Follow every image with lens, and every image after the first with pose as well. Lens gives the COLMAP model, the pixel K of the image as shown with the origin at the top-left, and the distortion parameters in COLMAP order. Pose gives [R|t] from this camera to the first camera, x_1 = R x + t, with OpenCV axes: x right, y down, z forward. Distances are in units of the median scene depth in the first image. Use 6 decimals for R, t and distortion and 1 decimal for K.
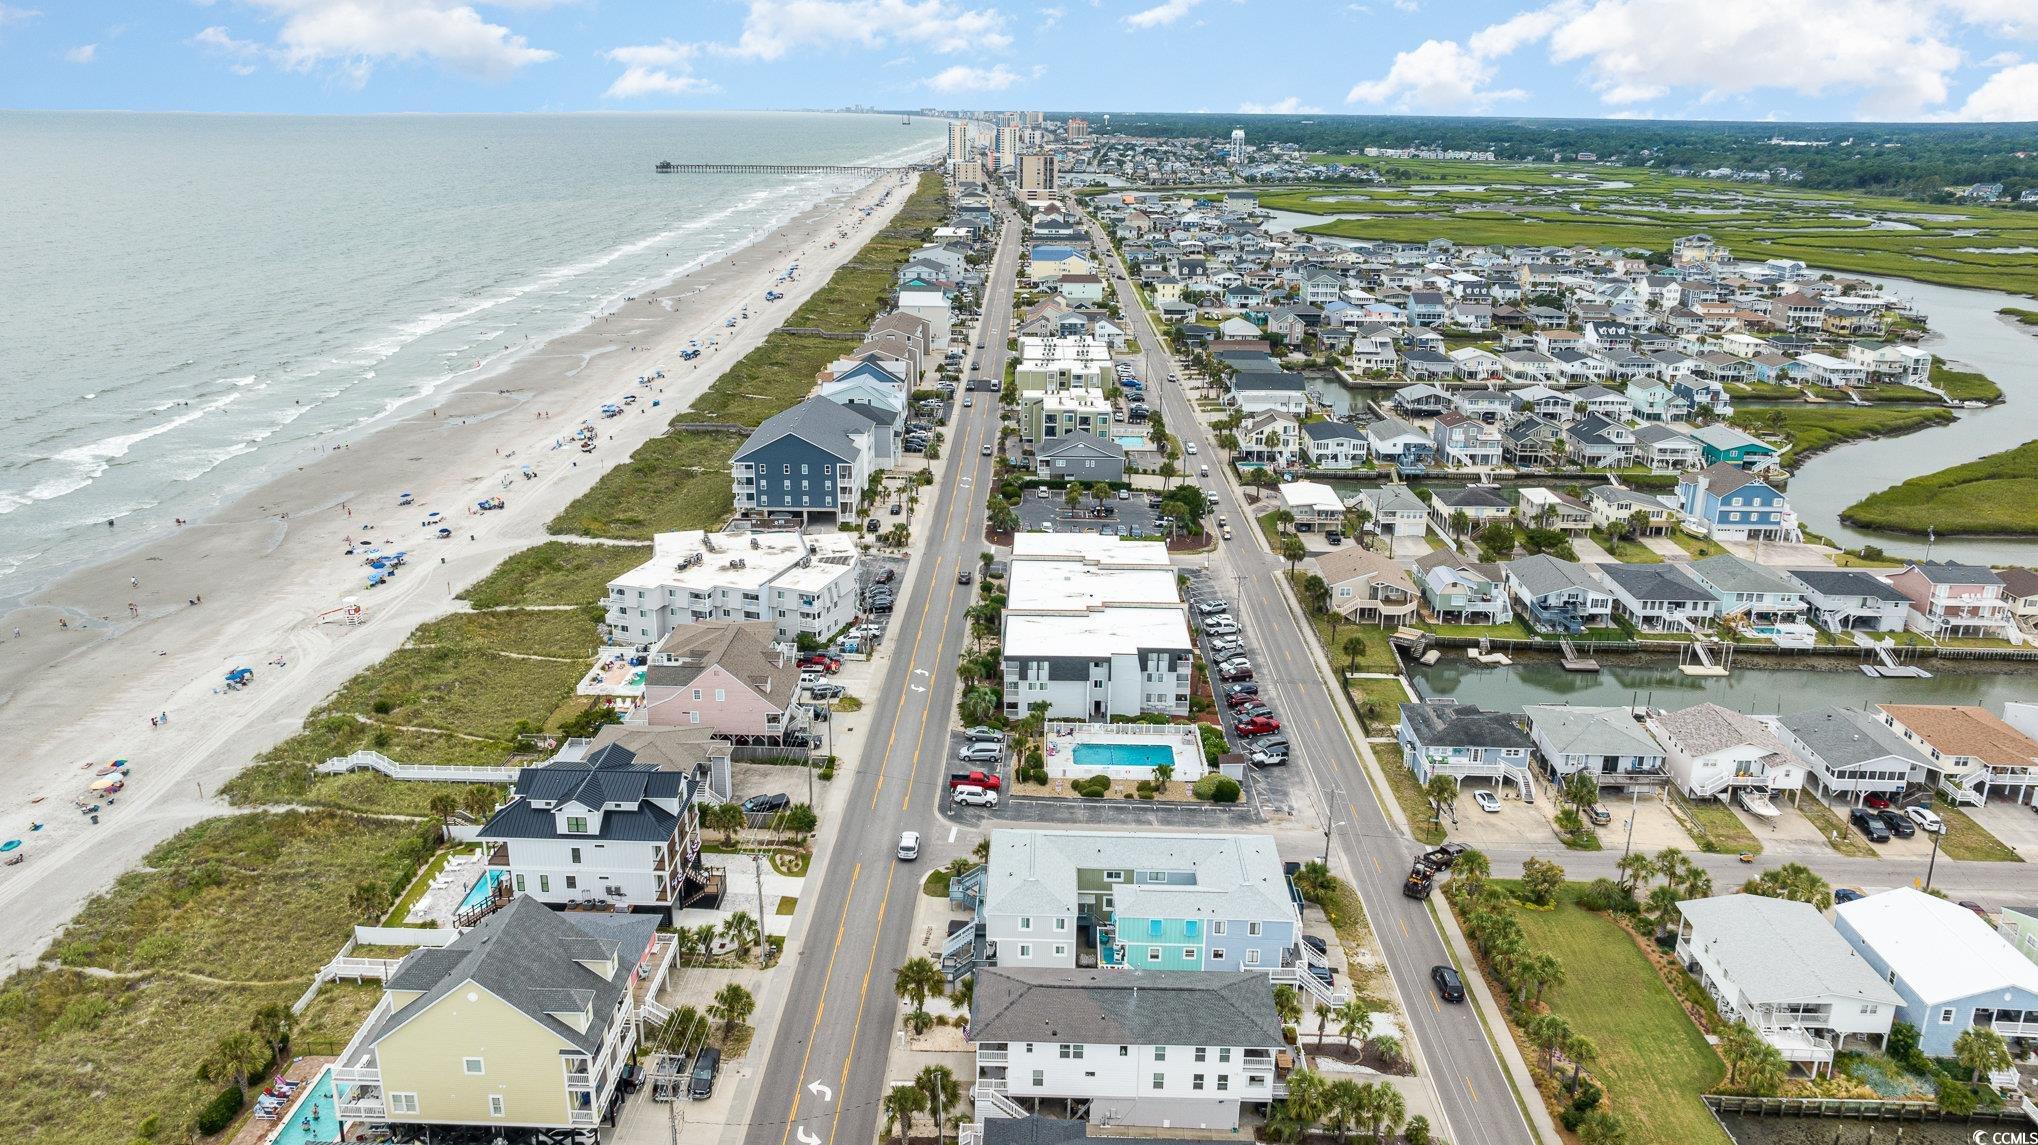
lens RADIAL K [[1418.3, 0, 1019.0], [0, 1418.3, 572.5], [0, 0, 1]] dist [-0.028495, 0.026820]
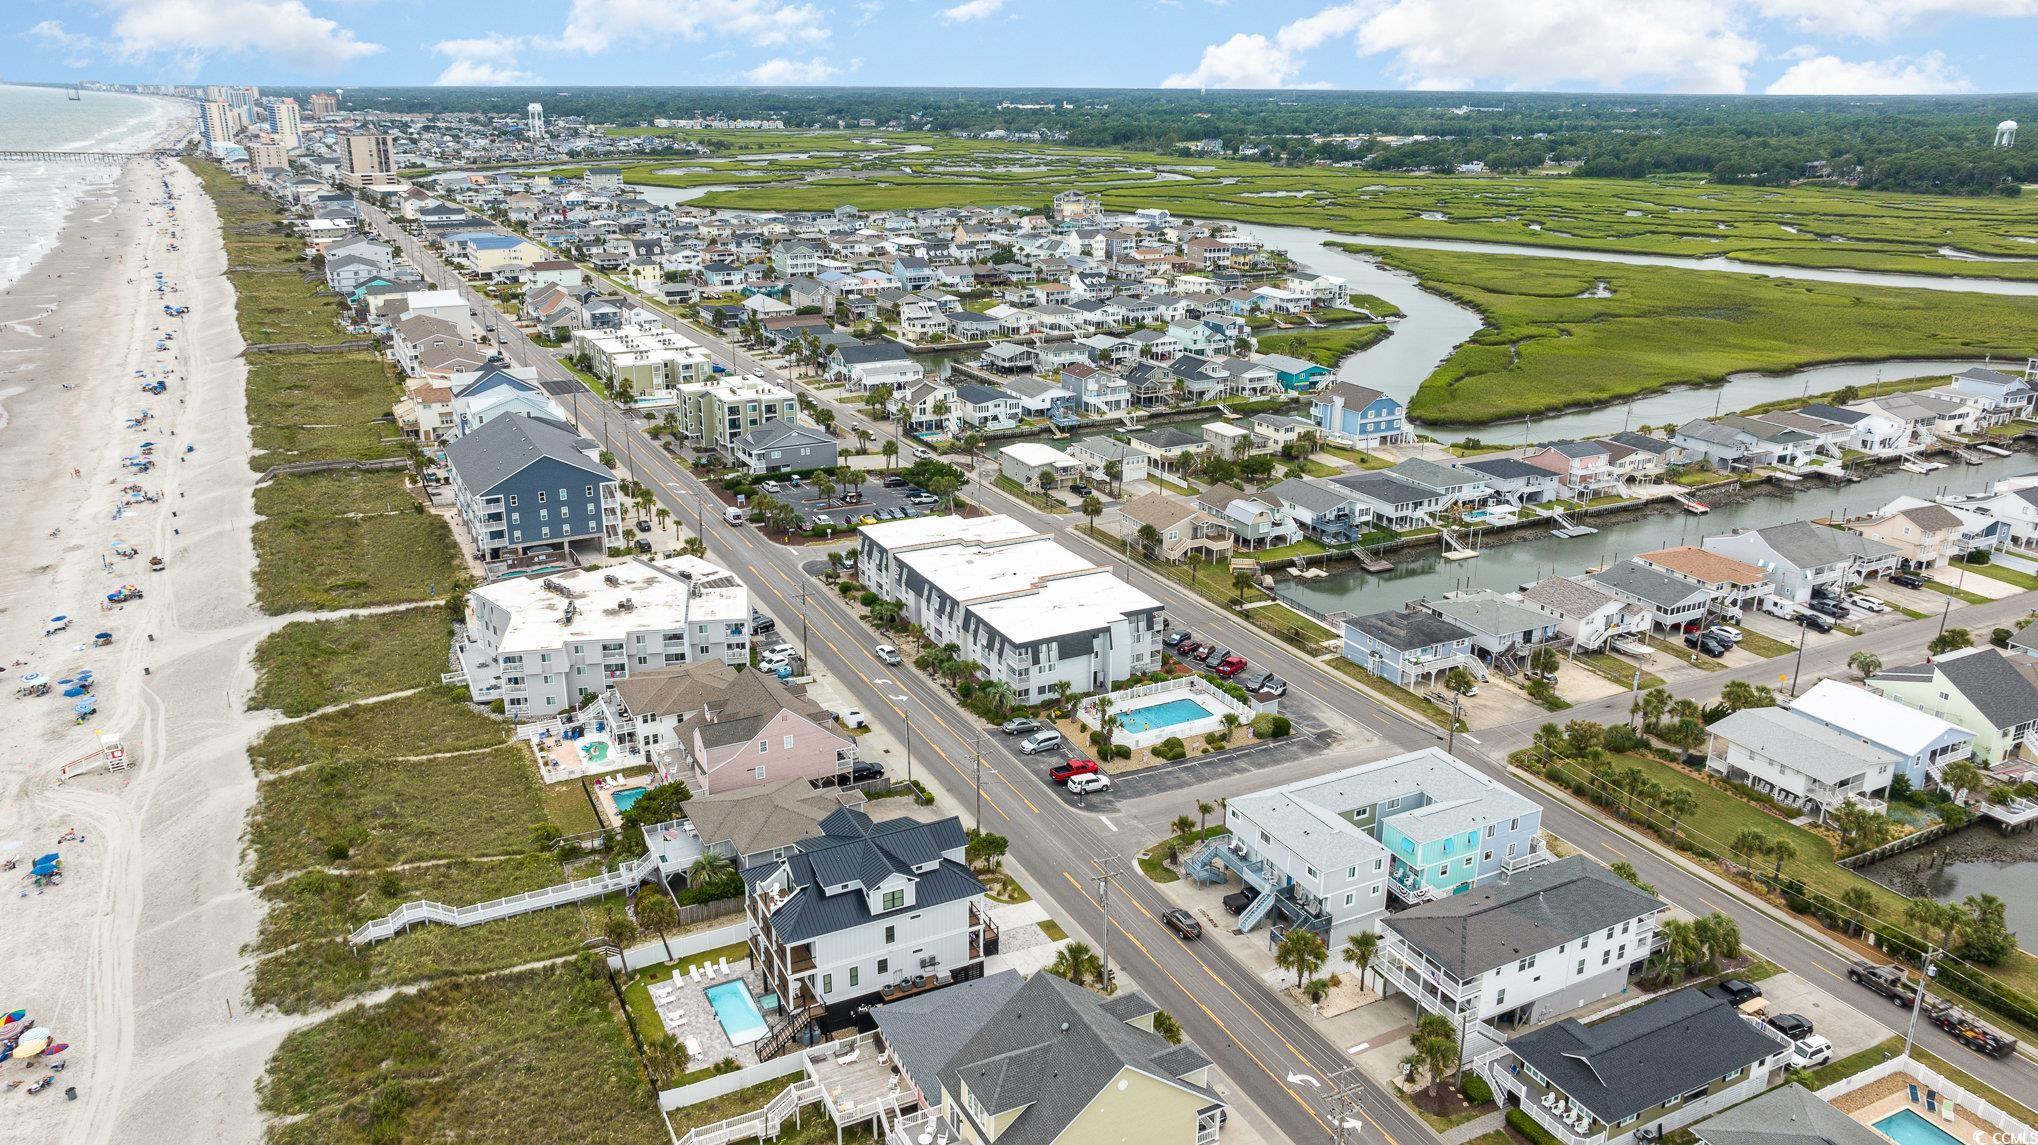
lens RADIAL K [[1418.3, 0, 1019.0], [0, 1418.3, 572.5], [0, 0, 1]] dist [-0.028495, 0.026820]
pose [[0.880012, -0.159886, 0.447232, -0.301994], [0.151407, 0.986945, 0.054914, -0.029989], [-0.450173, 0.019389, 0.892731, 0.084582]]
